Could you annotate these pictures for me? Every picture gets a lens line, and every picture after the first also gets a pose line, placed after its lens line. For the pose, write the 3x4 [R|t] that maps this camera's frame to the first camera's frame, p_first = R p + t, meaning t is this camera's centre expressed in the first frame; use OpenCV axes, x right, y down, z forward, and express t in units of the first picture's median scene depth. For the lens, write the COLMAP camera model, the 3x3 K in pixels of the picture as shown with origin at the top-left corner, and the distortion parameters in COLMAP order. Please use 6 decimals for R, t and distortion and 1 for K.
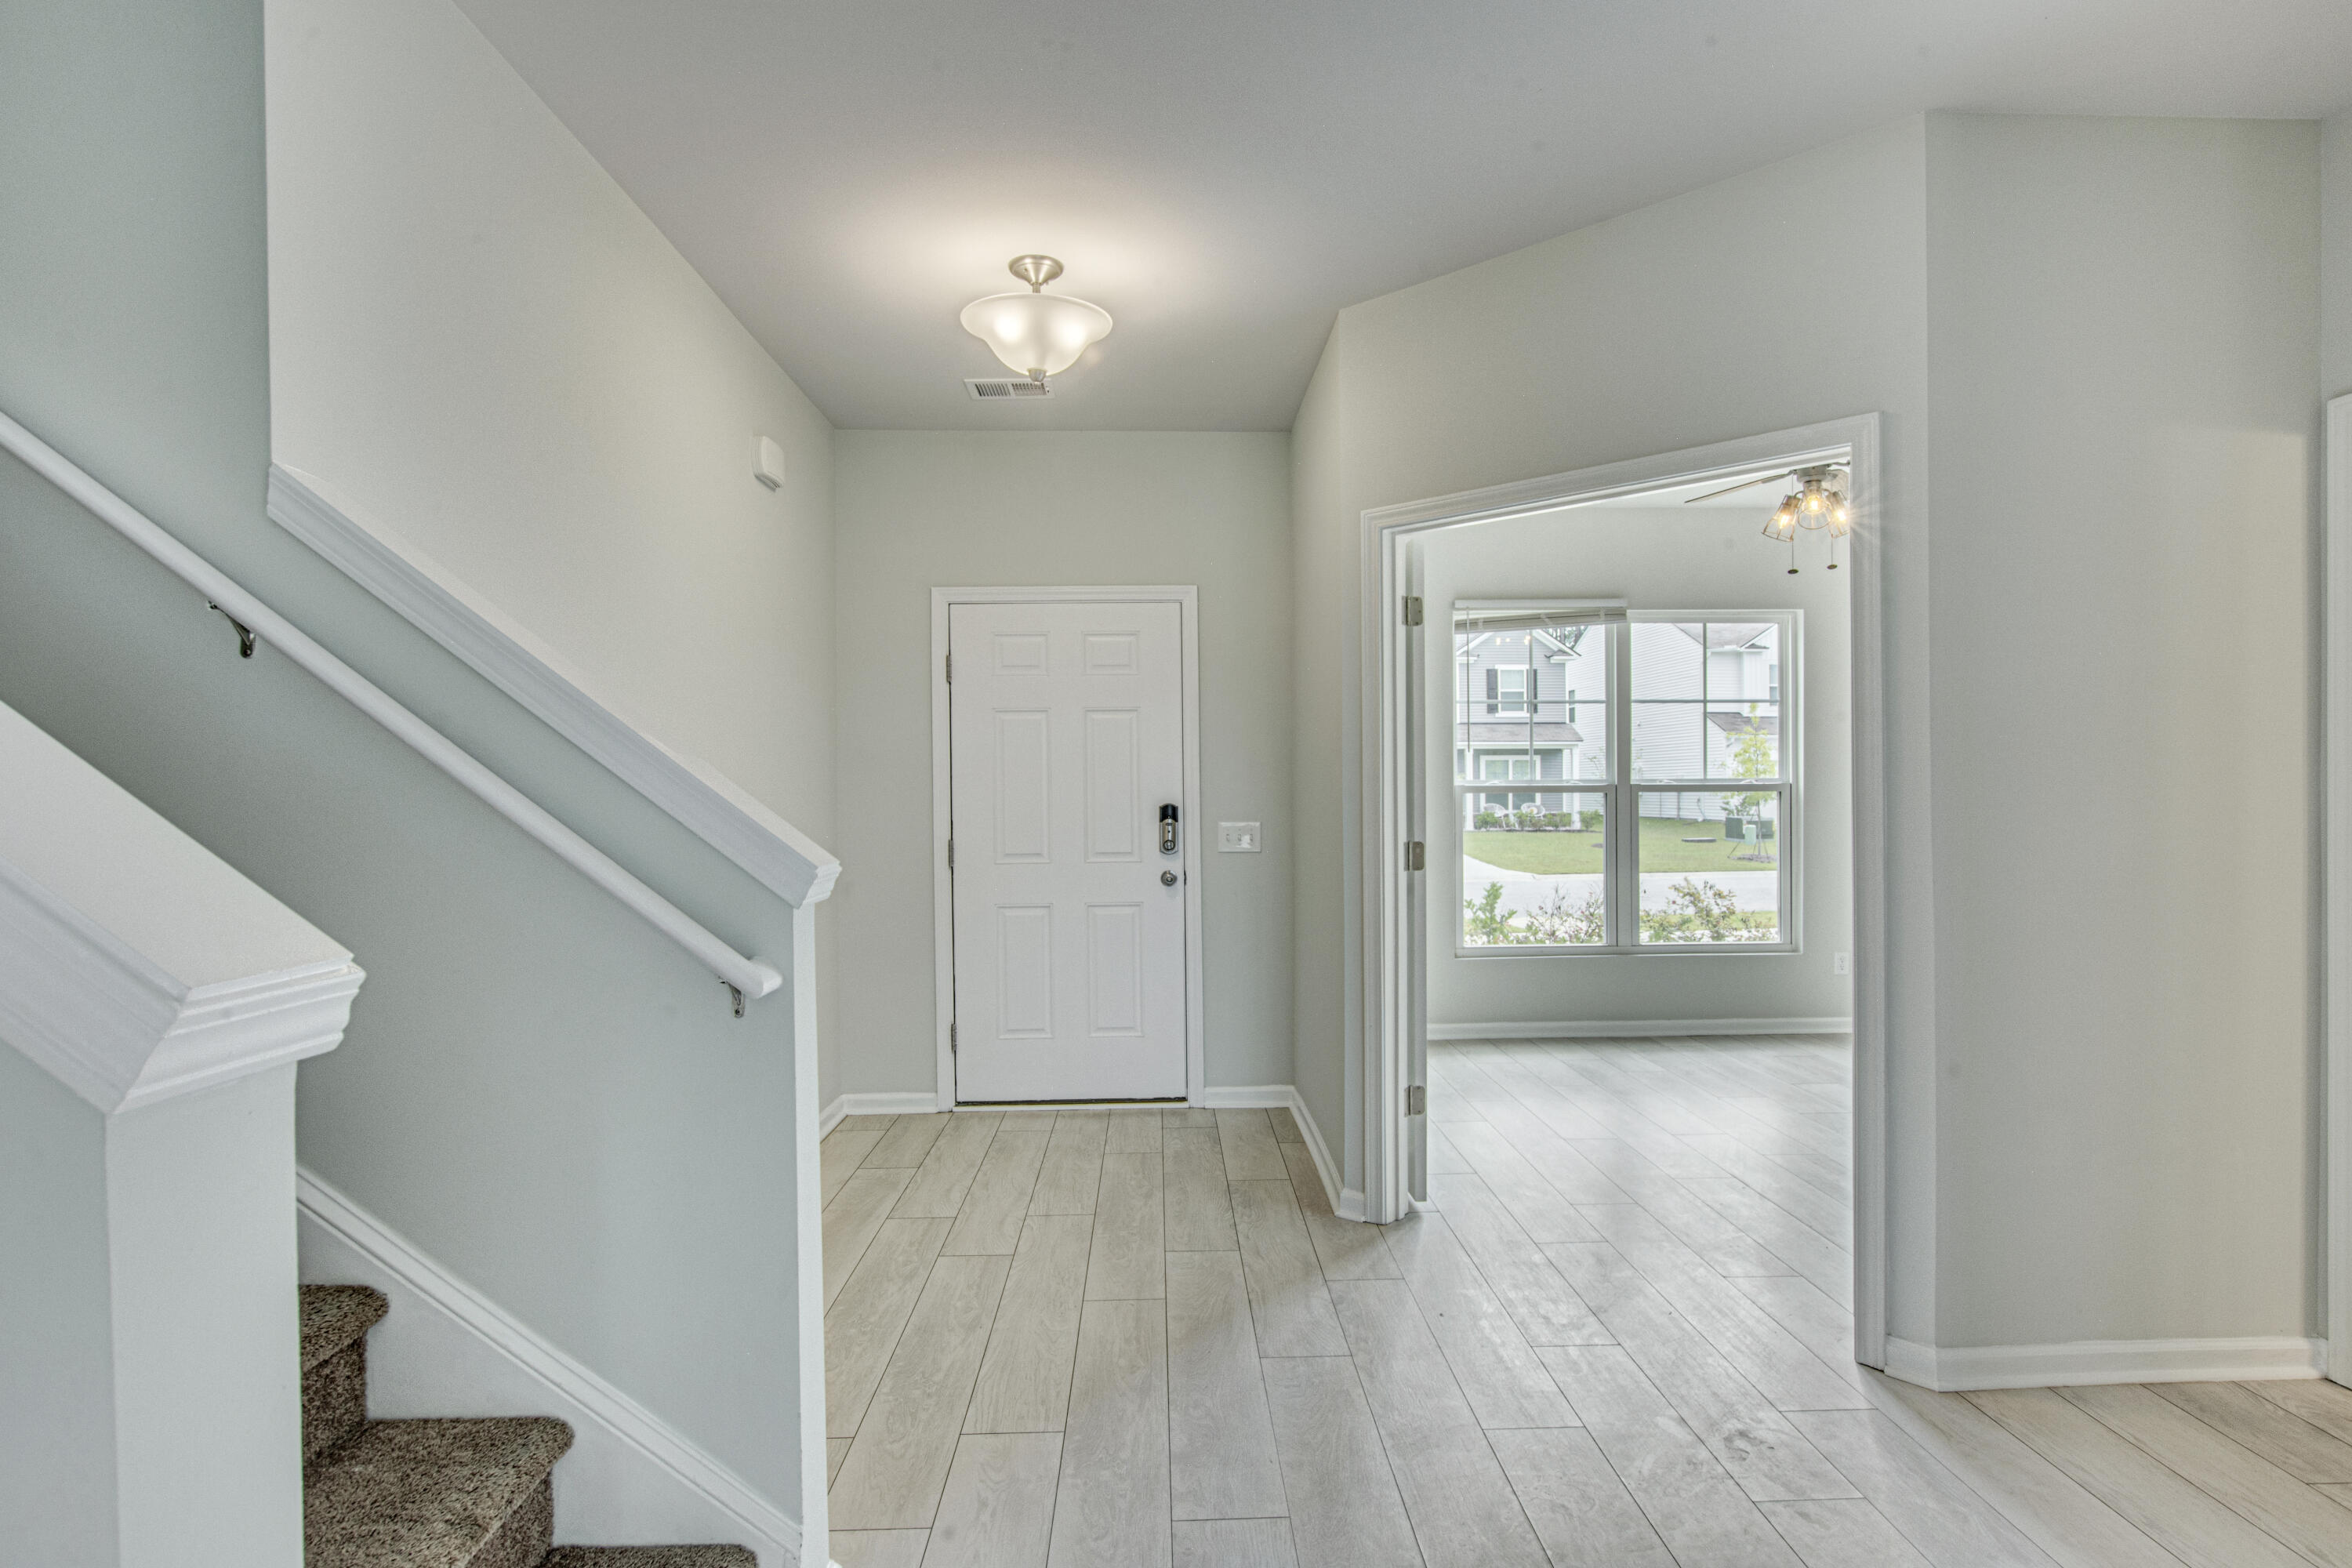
lens RADIAL K [[1040.3, 0, 1152.6], [0, 1040.3, 792.9], [0, 0, 1]] dist [-0.016237, 0.000074]
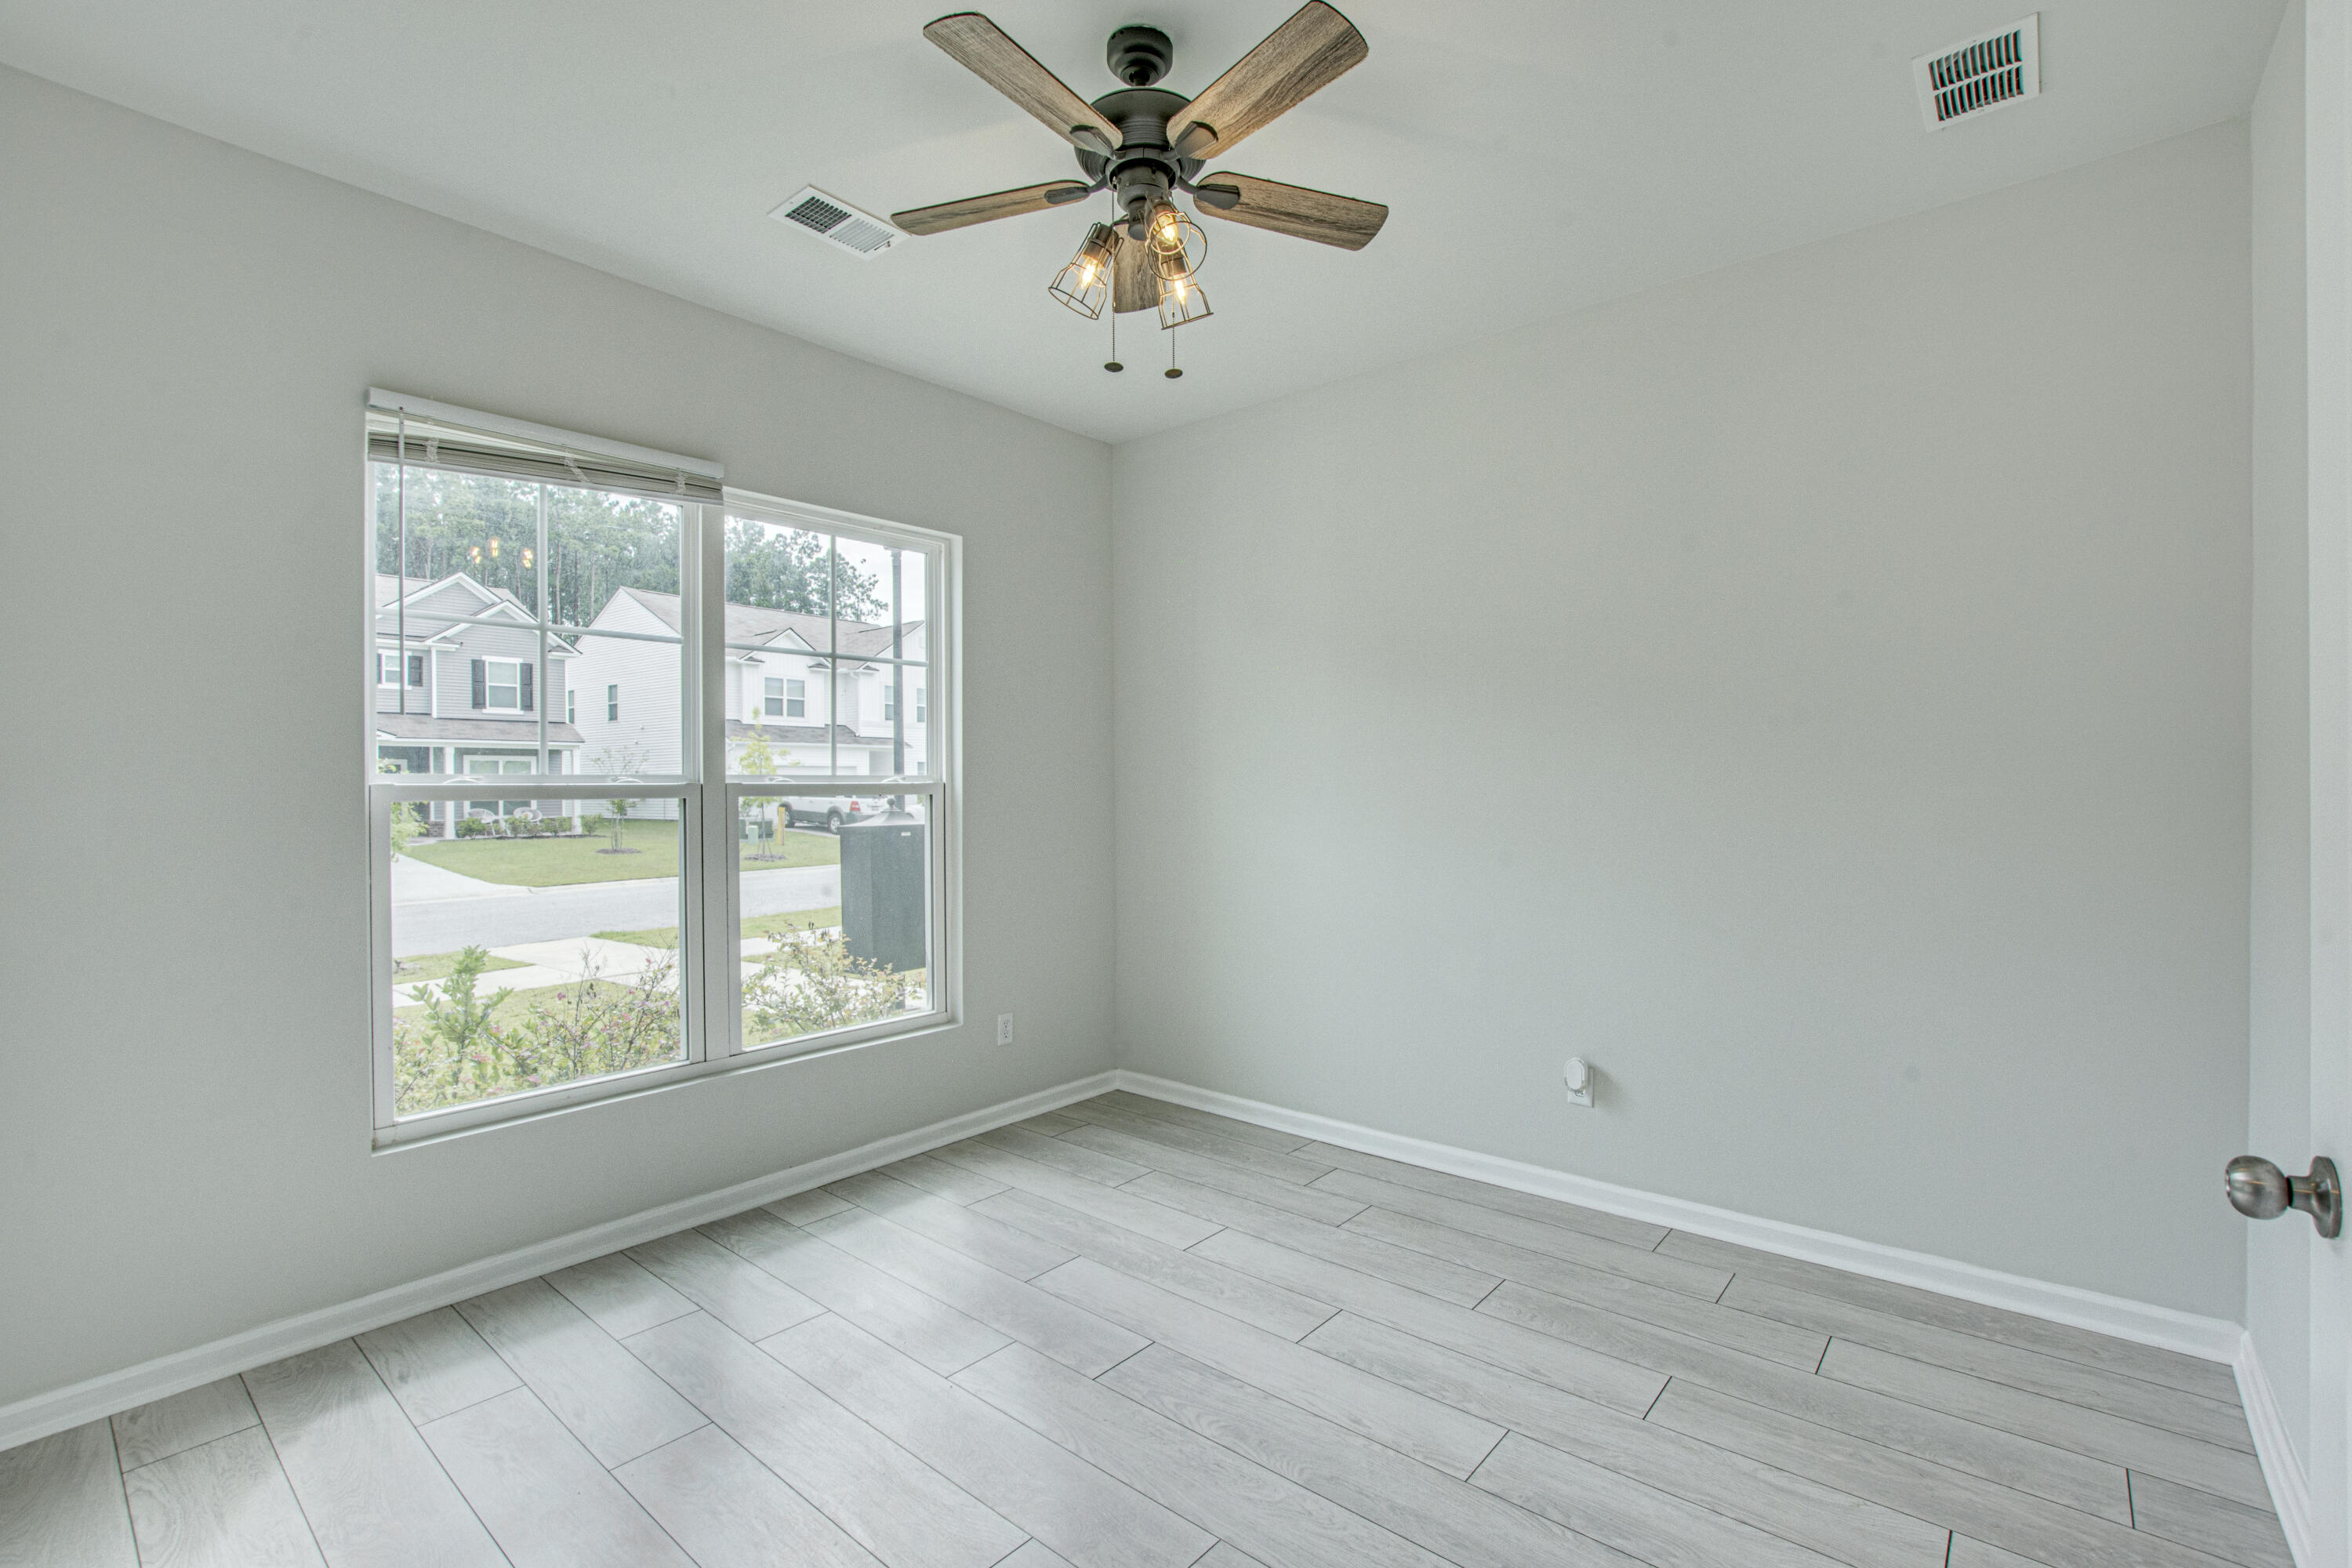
lens RADIAL K [[1040.3, 0, 1152.6], [0, 1040.3, 792.9], [0, 0, 1]] dist [-0.016237, 0.000074]
pose [[0.625935, -0.002109, 0.779872, 0.151030], [0.004429, 0.999990, -0.000850, -0.001231], [-0.779863, 0.003986, 0.625938, 0.437417]]
